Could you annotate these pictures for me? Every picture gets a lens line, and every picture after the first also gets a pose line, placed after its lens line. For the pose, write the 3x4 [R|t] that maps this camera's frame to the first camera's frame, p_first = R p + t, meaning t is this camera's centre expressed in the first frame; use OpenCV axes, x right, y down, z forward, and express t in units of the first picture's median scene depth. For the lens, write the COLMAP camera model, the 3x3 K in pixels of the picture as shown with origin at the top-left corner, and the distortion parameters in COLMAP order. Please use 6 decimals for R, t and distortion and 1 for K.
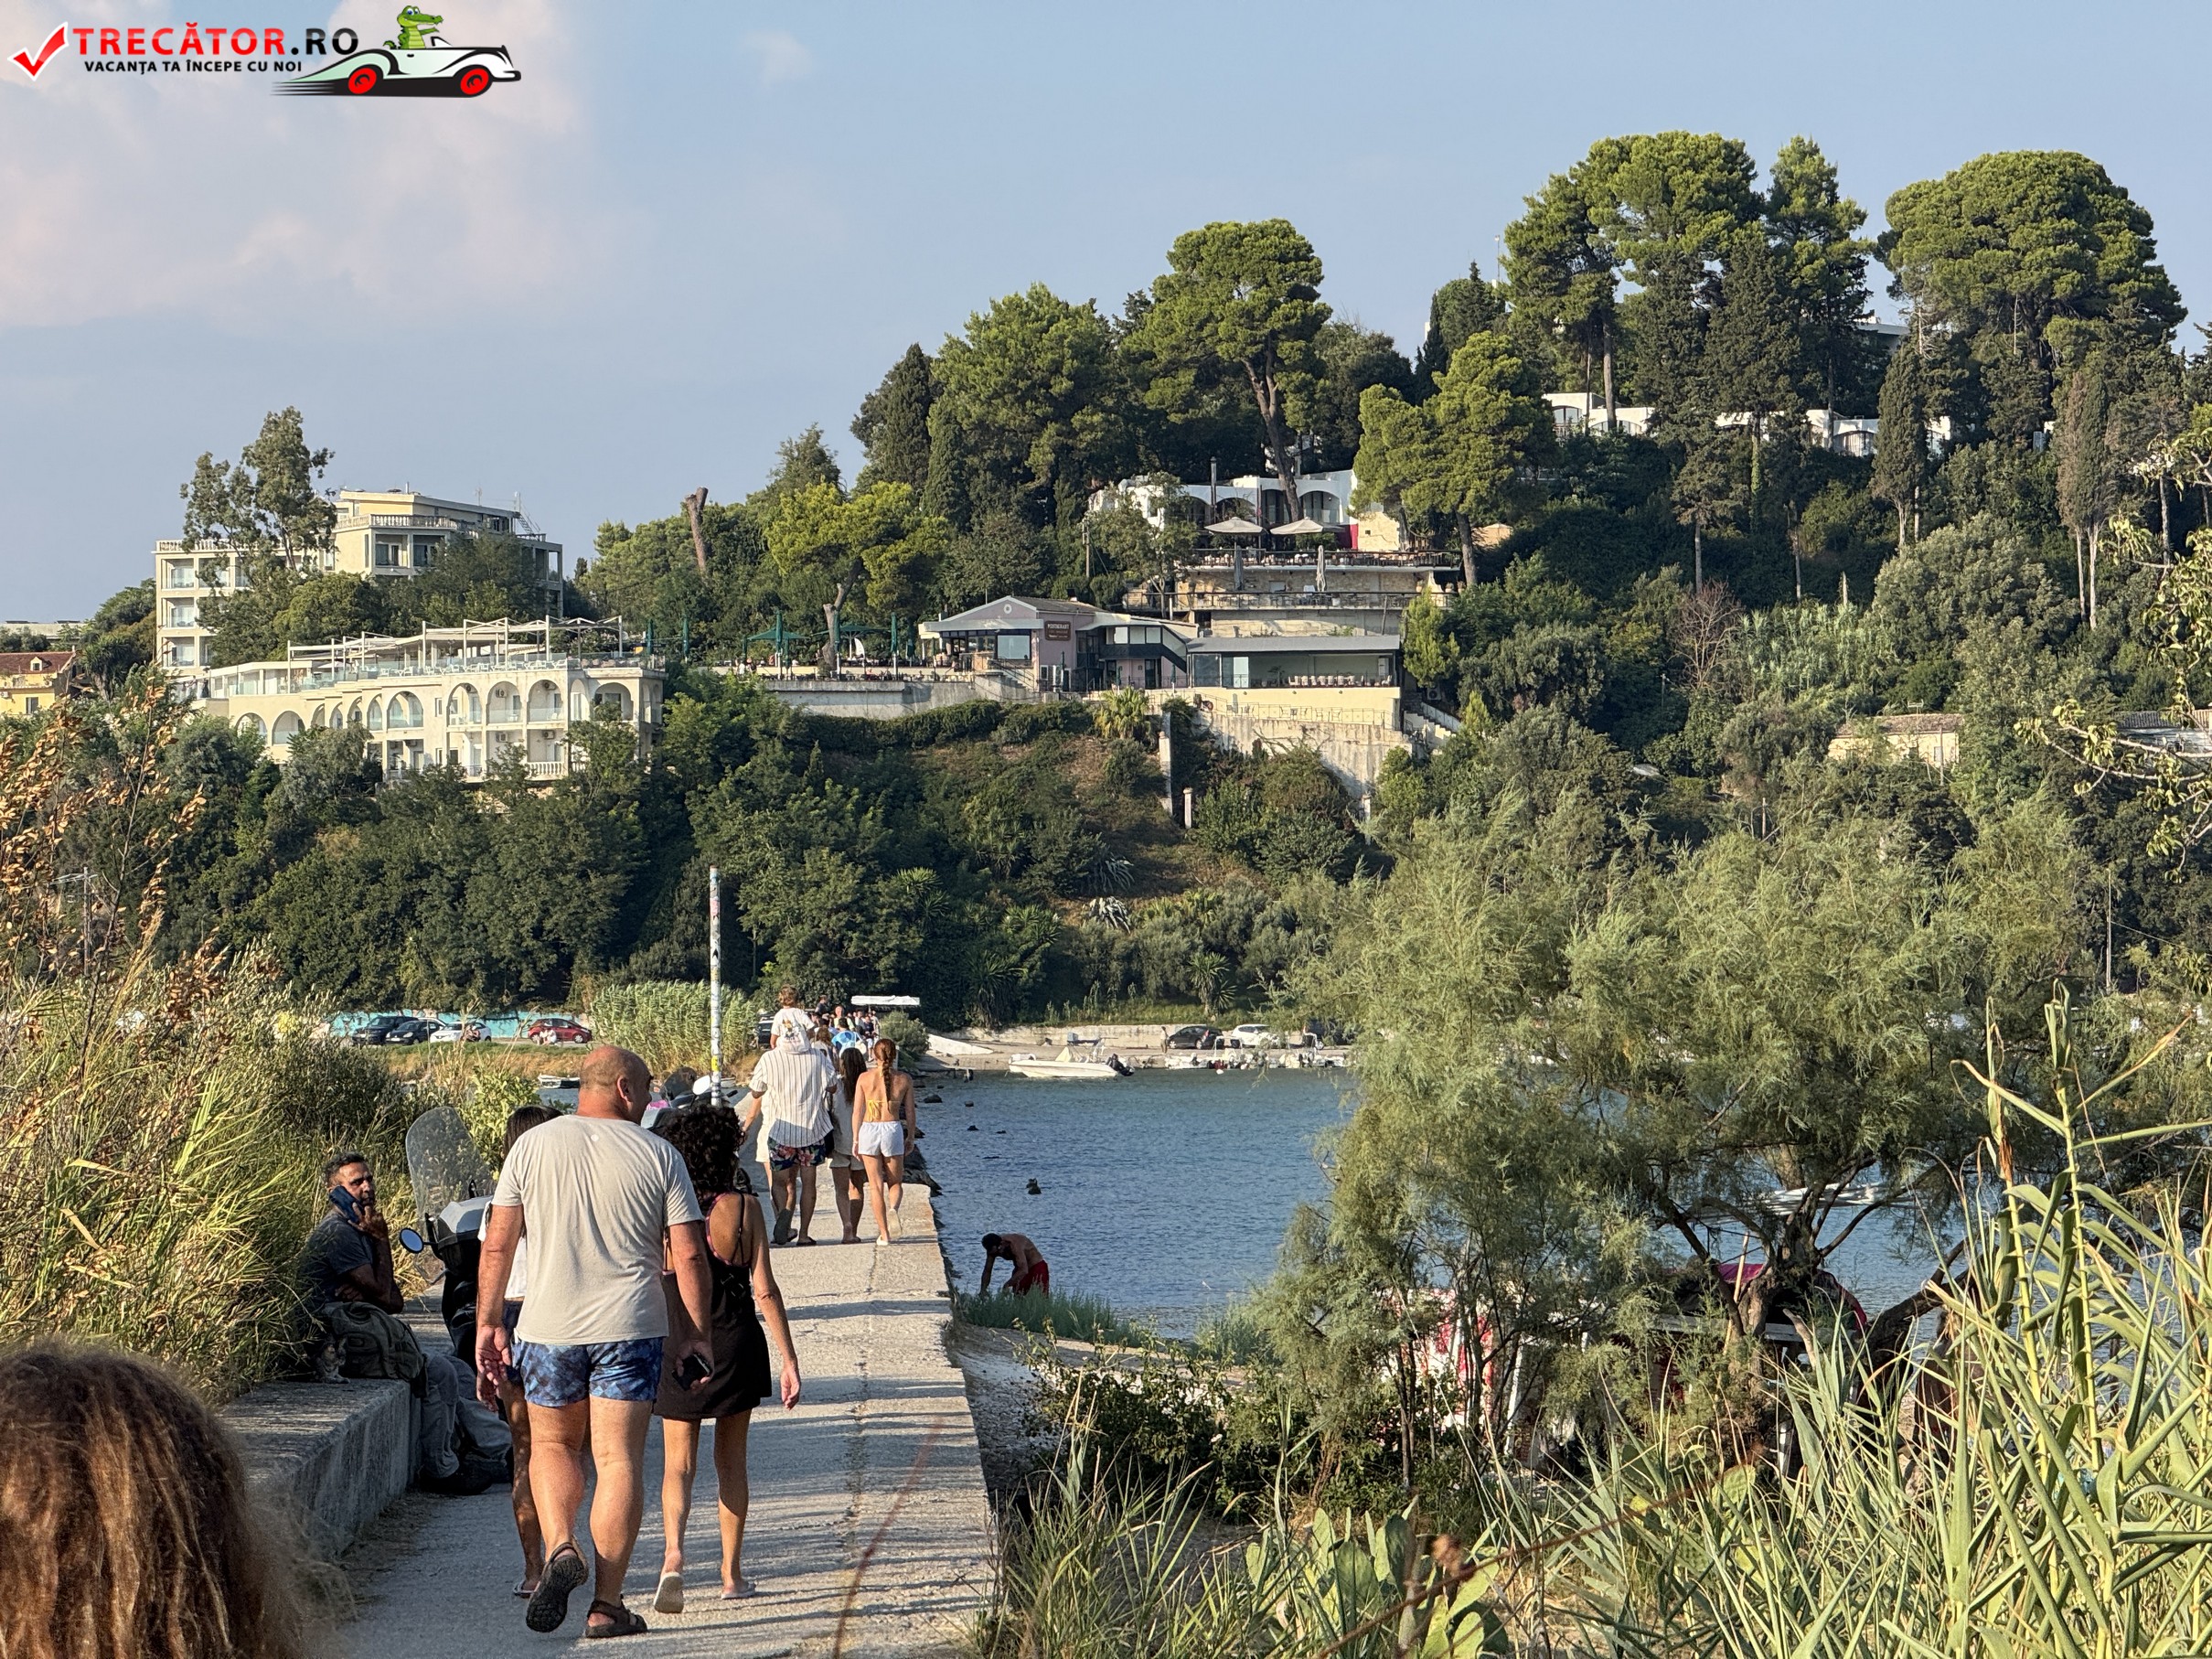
lens RADIAL K [[7874.4, 0, 1106.0], [0, 7874.4, 829.5], [0, 0, 1]] dist [0.173233, -2.052850]
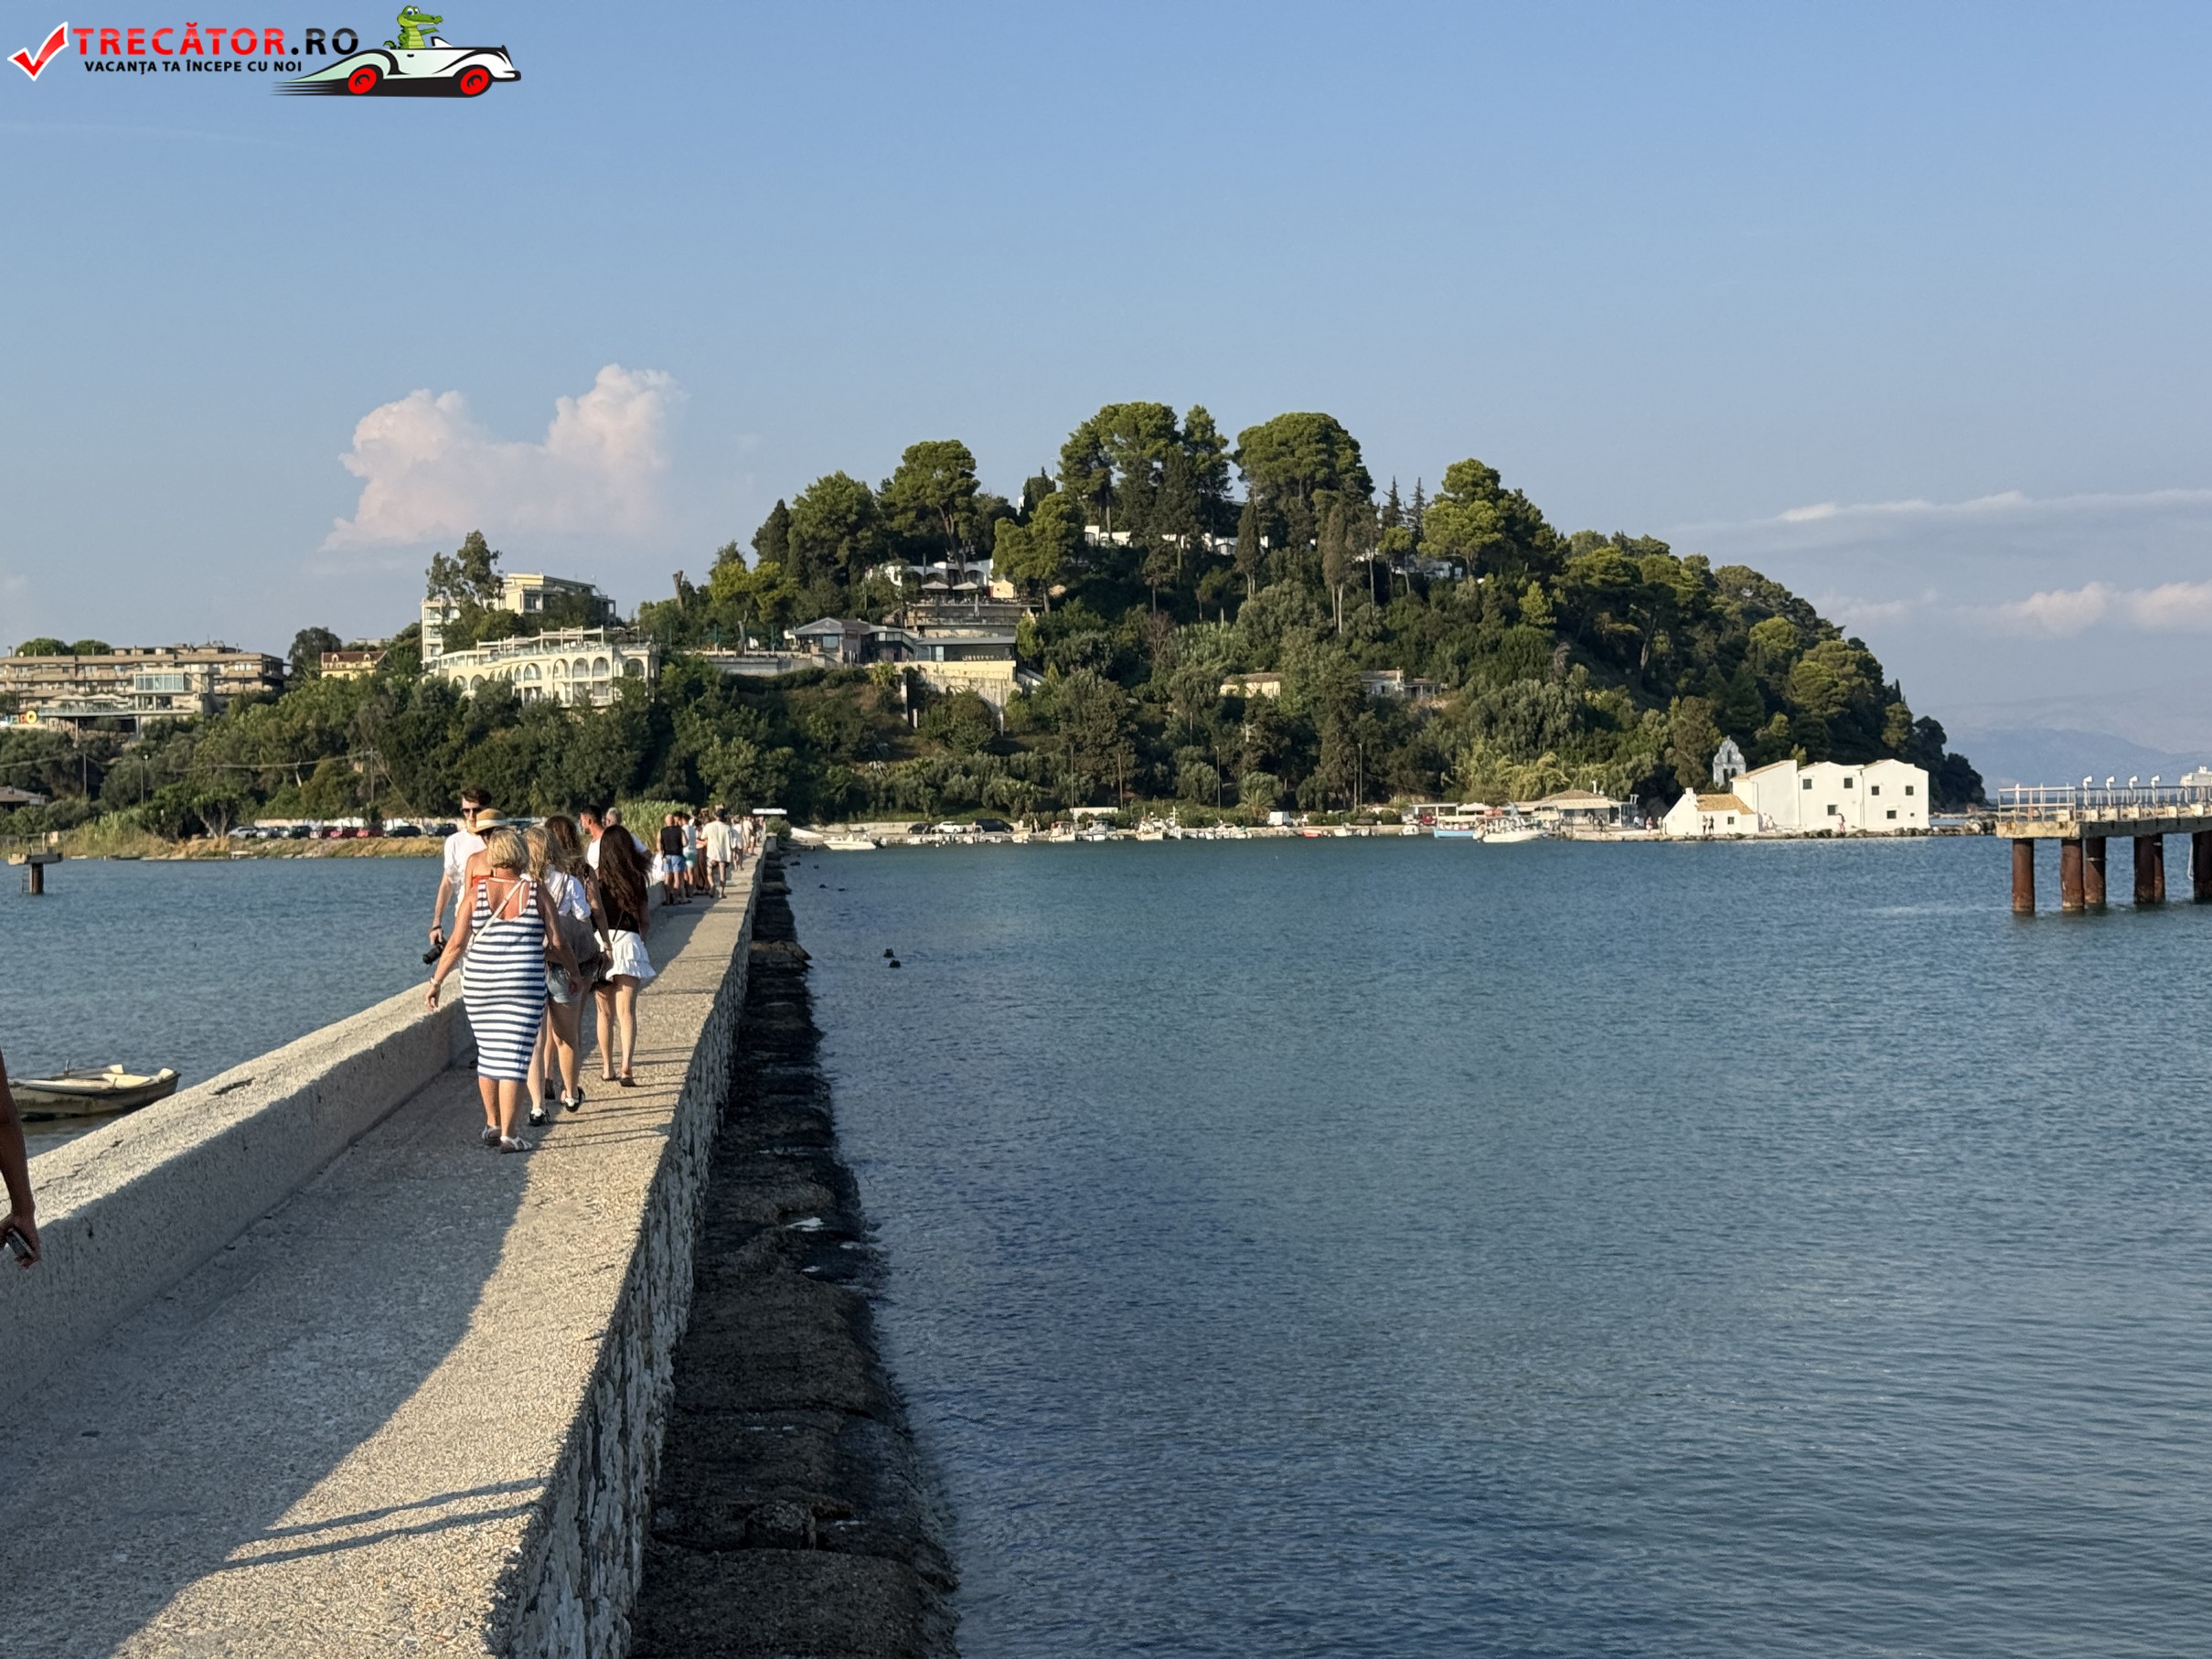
lens RADIAL K [[3086.3, 0, 1146.2], [0, 3086.3, 822.9], [0, 0, 1]] dist [0.179749, -0.317592]
pose [[0.995665, -0.006862, 0.092761, -0.004696], [0.004485, 0.999657, 0.025813, 0.003977], [-0.092907, -0.025286, 0.995354, 0.172458]]
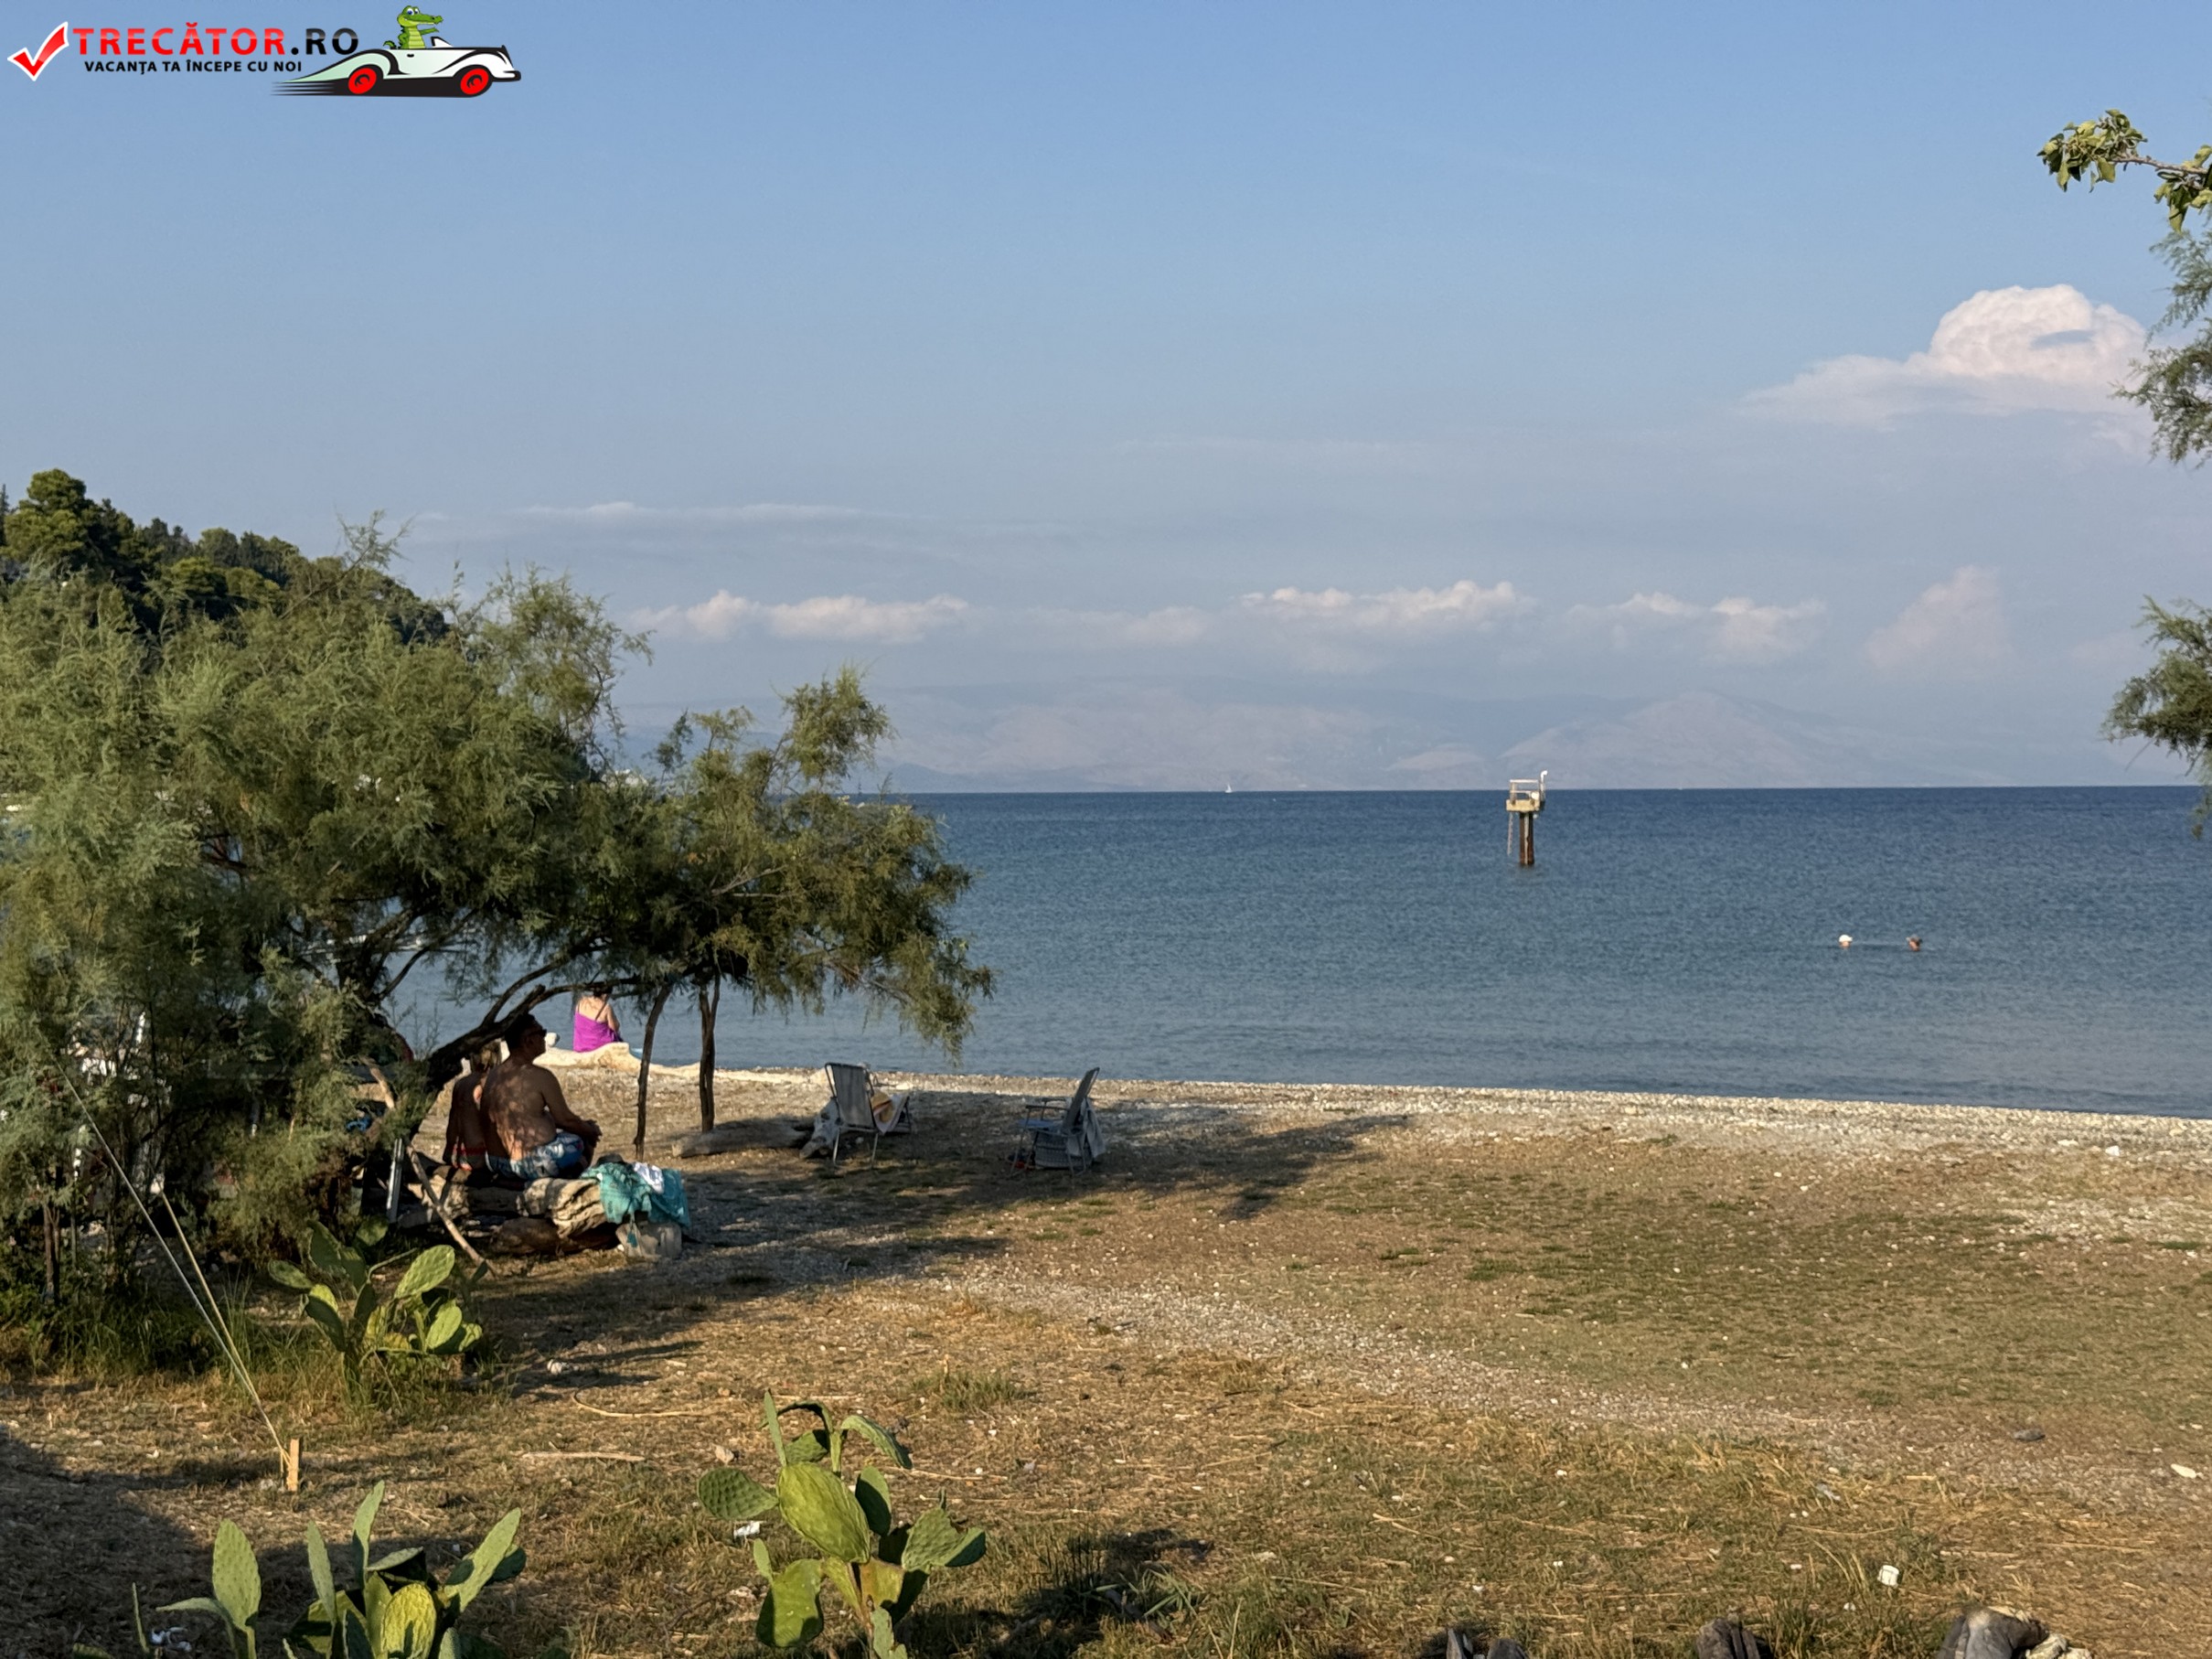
lens RADIAL K [[3086.3, 0, 1146.2], [0, 3086.3, 822.9], [0, 0, 1]] dist [0.179749, -0.317592]
pose [[0.874644, 0.001516, 0.484763, -0.002260], [-0.015541, 0.999569, 0.024914, 0.001683], [-0.484516, -0.029324, 0.874291, 0.054754]]
